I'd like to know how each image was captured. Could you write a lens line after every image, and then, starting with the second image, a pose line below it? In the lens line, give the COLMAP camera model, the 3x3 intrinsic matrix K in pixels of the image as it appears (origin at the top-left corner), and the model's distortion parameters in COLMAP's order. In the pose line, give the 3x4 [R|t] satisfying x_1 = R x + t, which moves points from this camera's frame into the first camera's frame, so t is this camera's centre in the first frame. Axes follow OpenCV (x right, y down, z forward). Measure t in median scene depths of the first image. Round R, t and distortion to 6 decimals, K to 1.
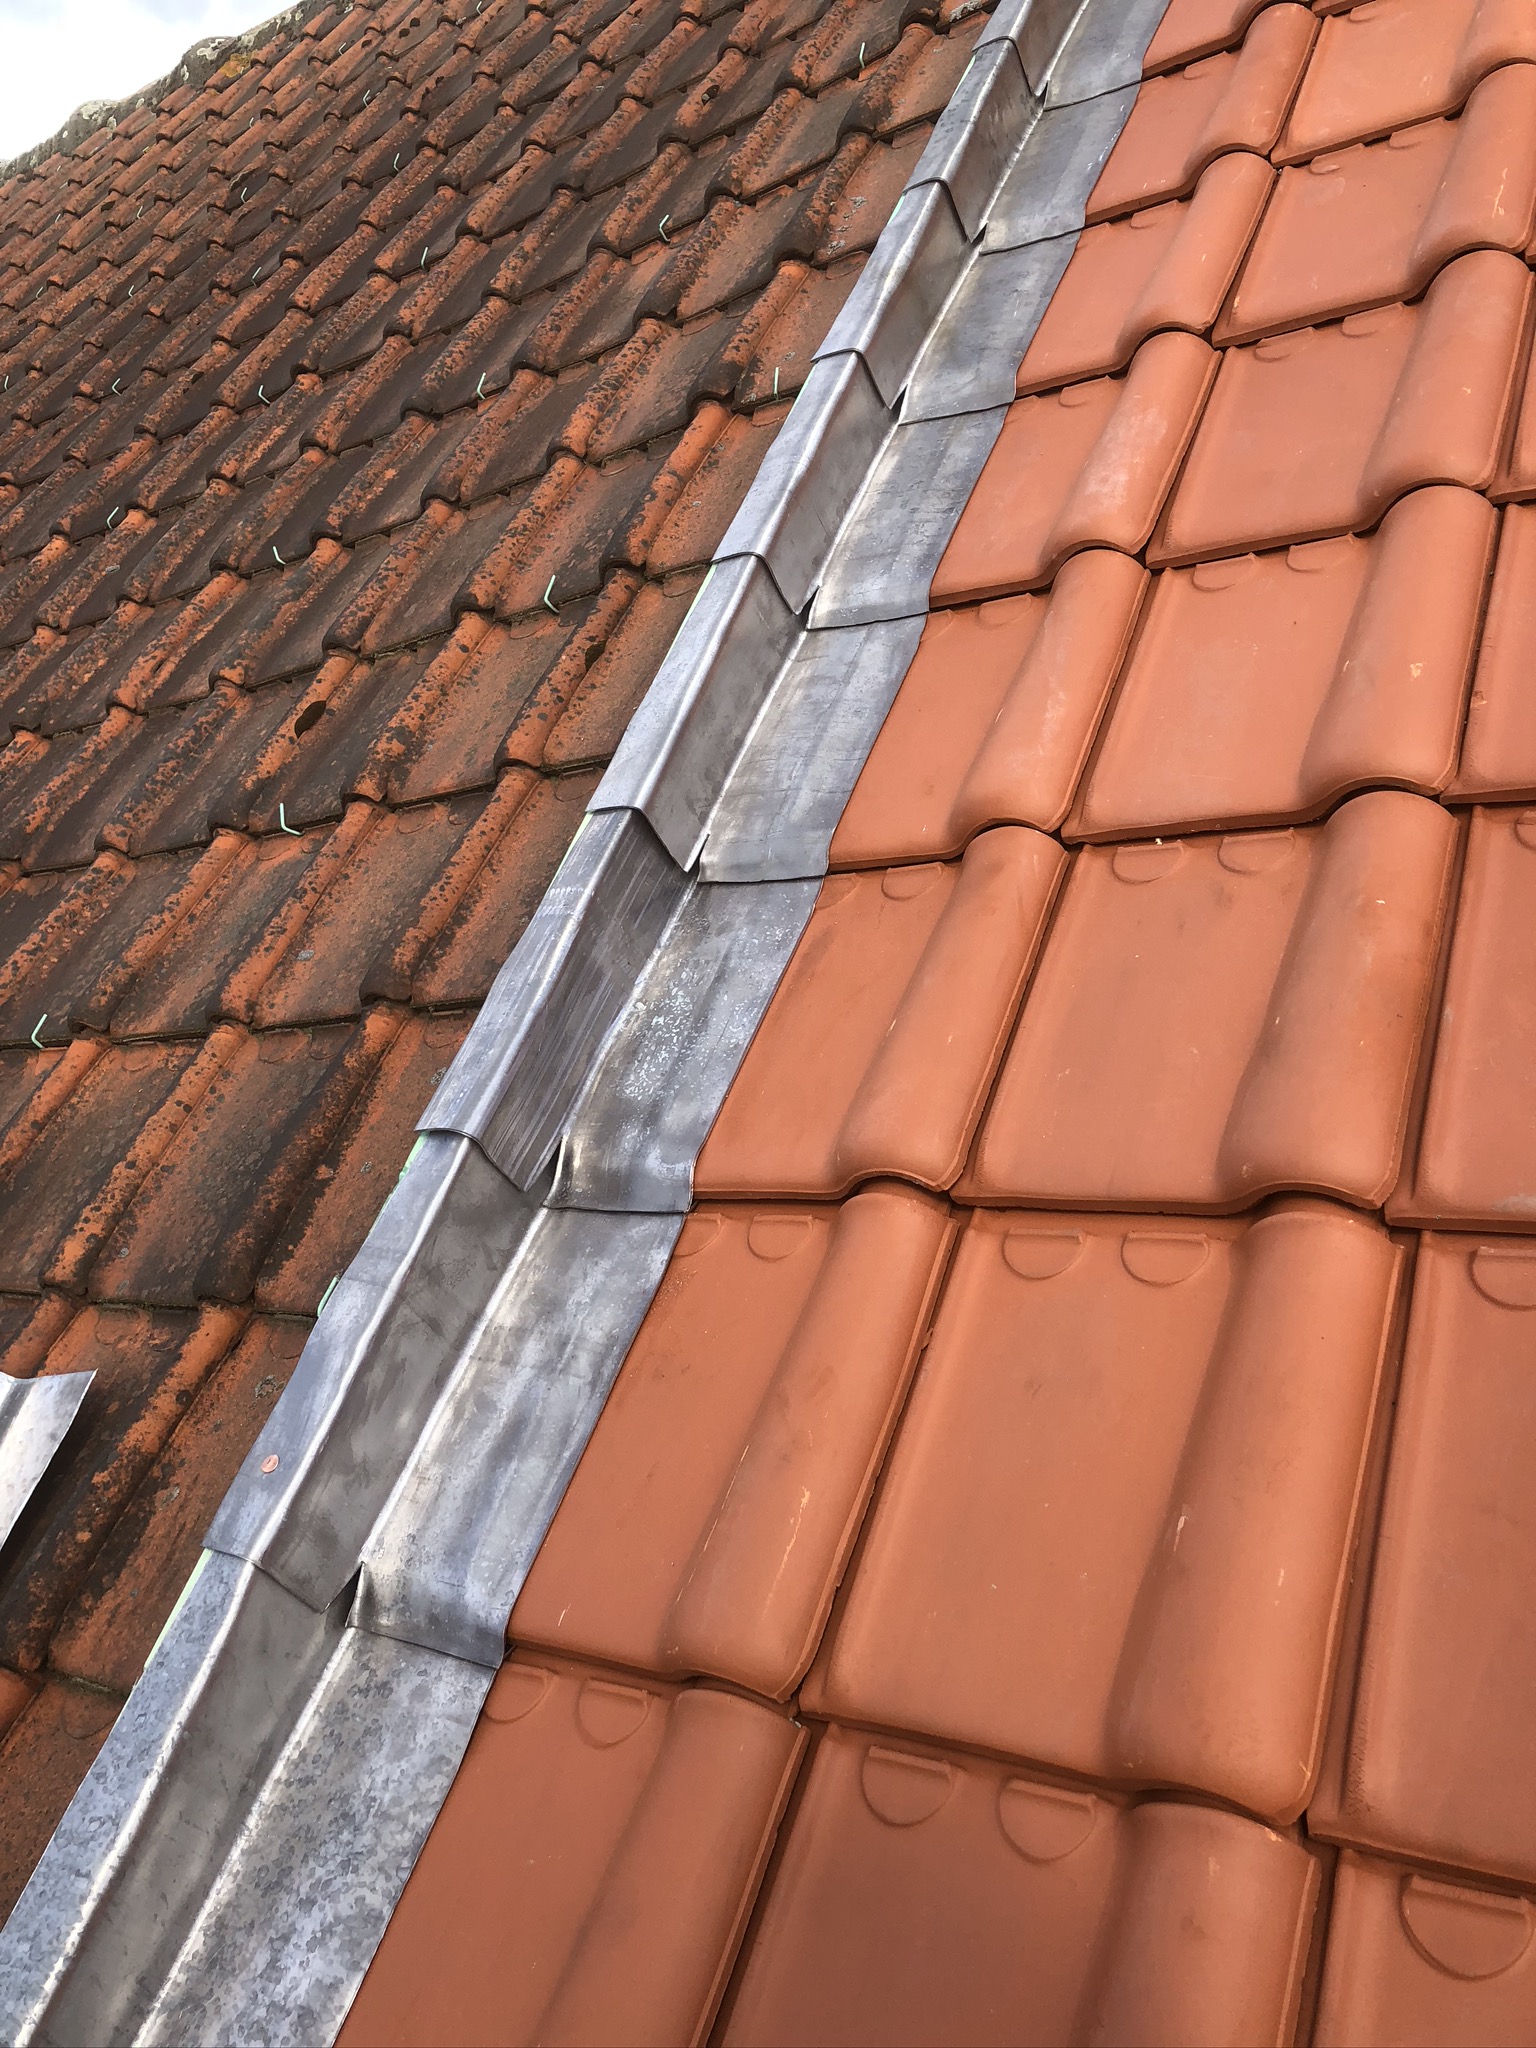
lens RADIAL K [[1692.8, 0, 761.3], [0, 1692.8, 1021.5], [0, 0, 1]] dist [0.052080, -0.037813]
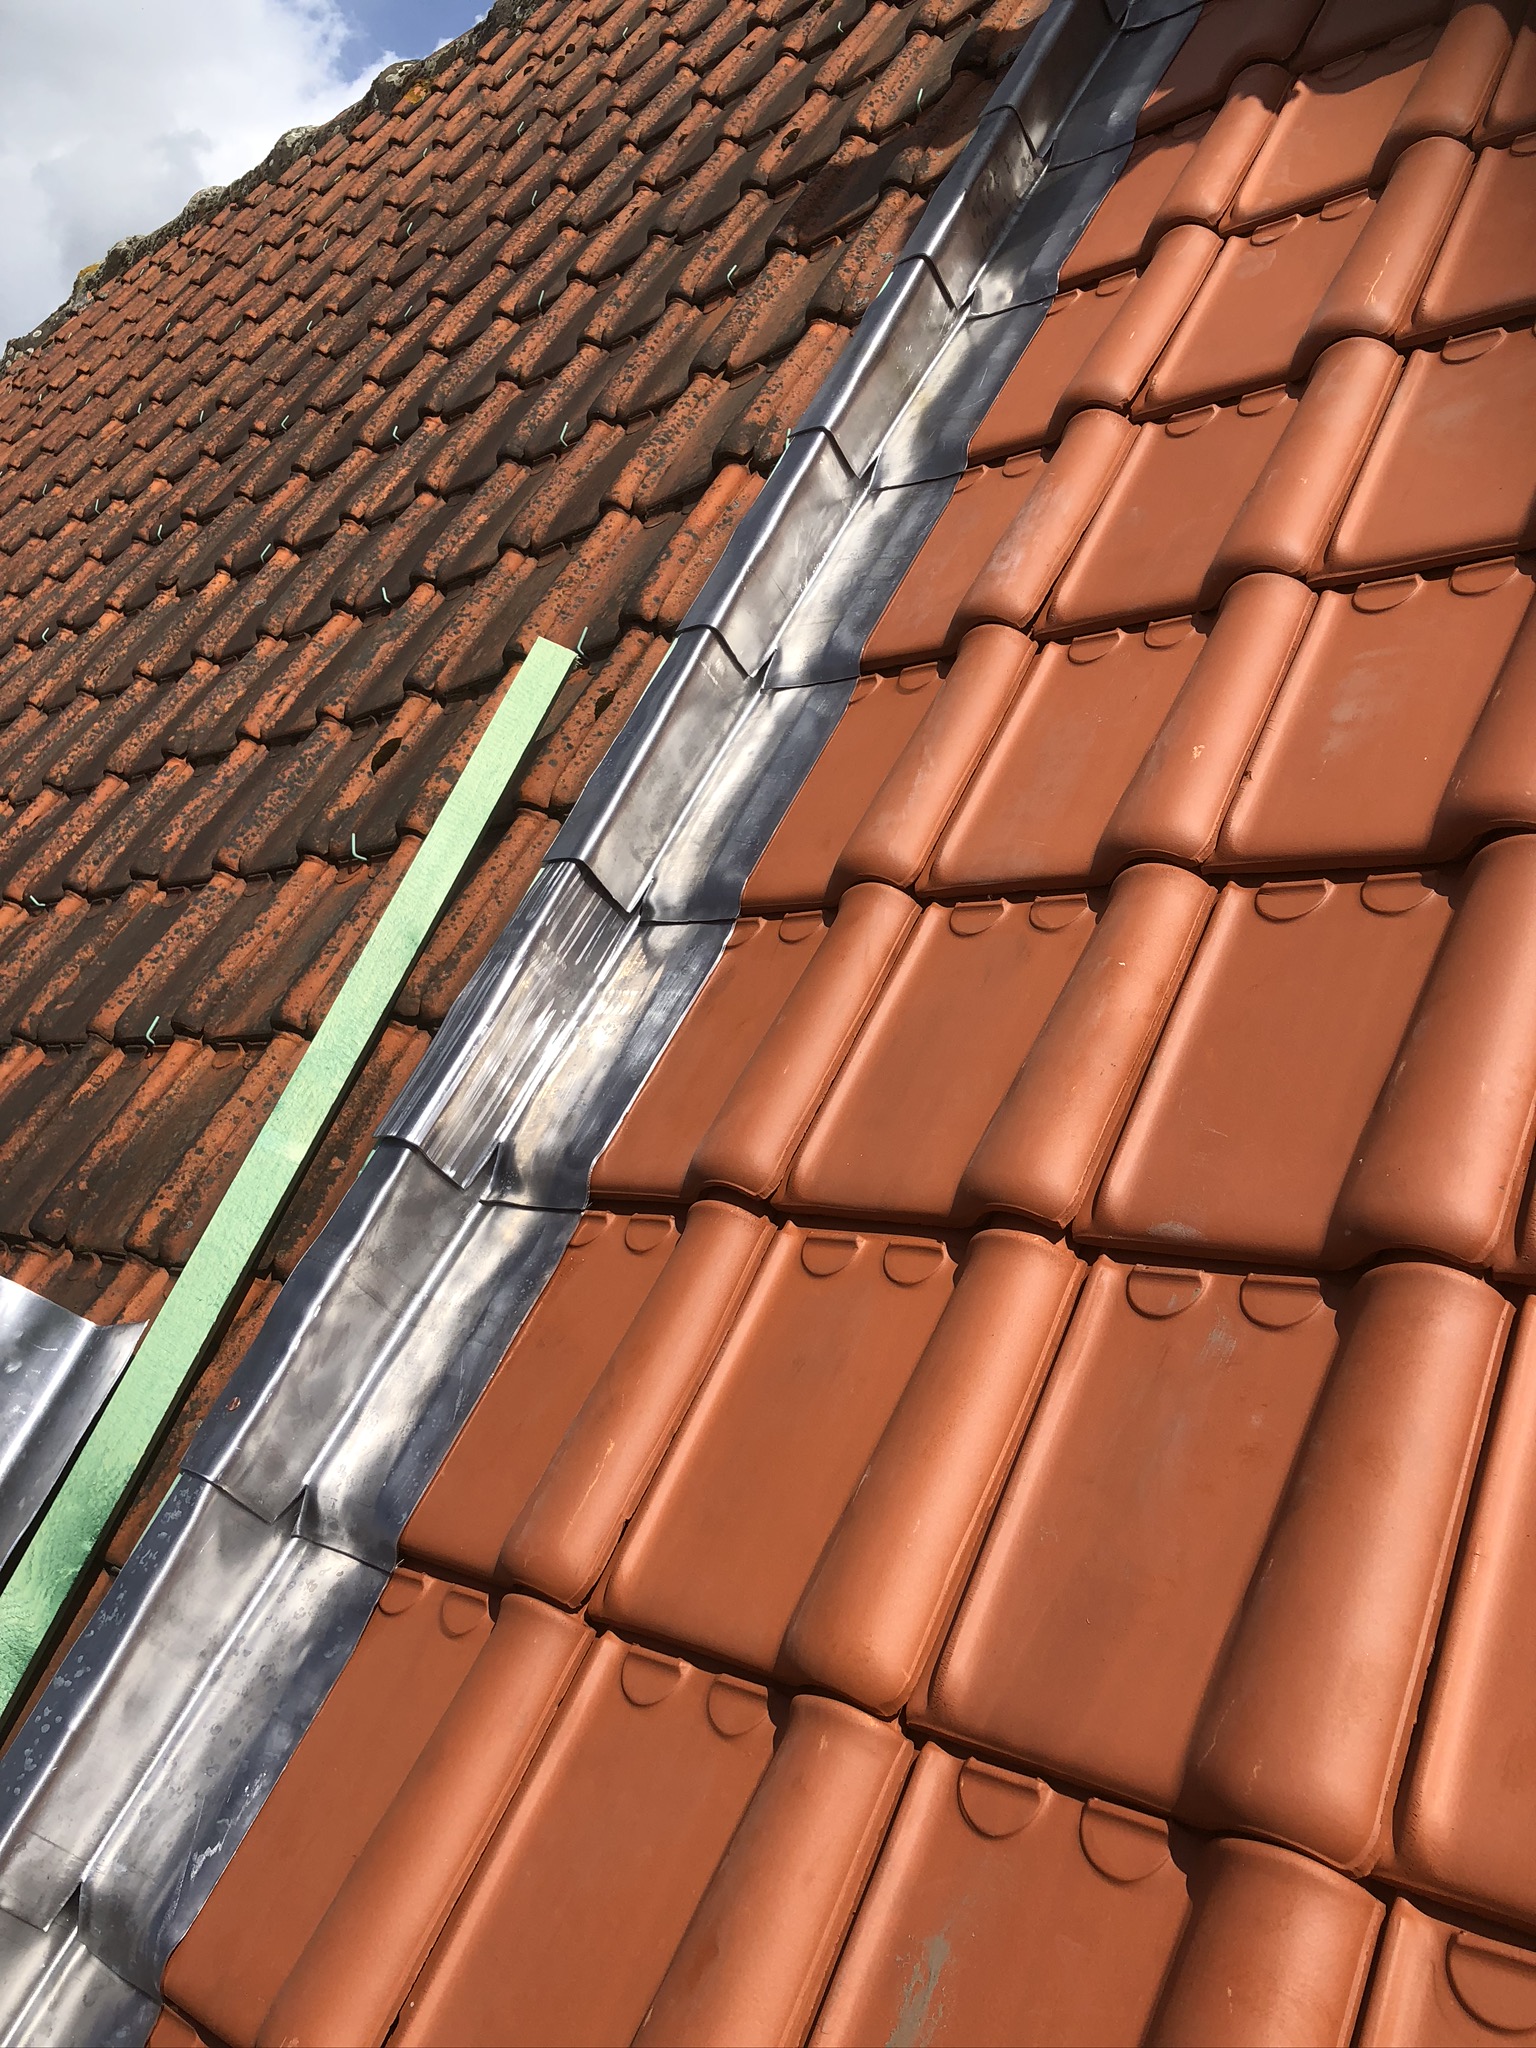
lens RADIAL K [[1692.8, 0, 761.3], [0, 1692.8, 1021.5], [0, 0, 1]] dist [0.052080, -0.037813]
pose [[0.990180, 0.006134, -0.139662, 0.120287], [-0.002127, 0.999582, 0.028820, -0.027132], [0.139781, -0.028240, 0.989780, -0.081801]]
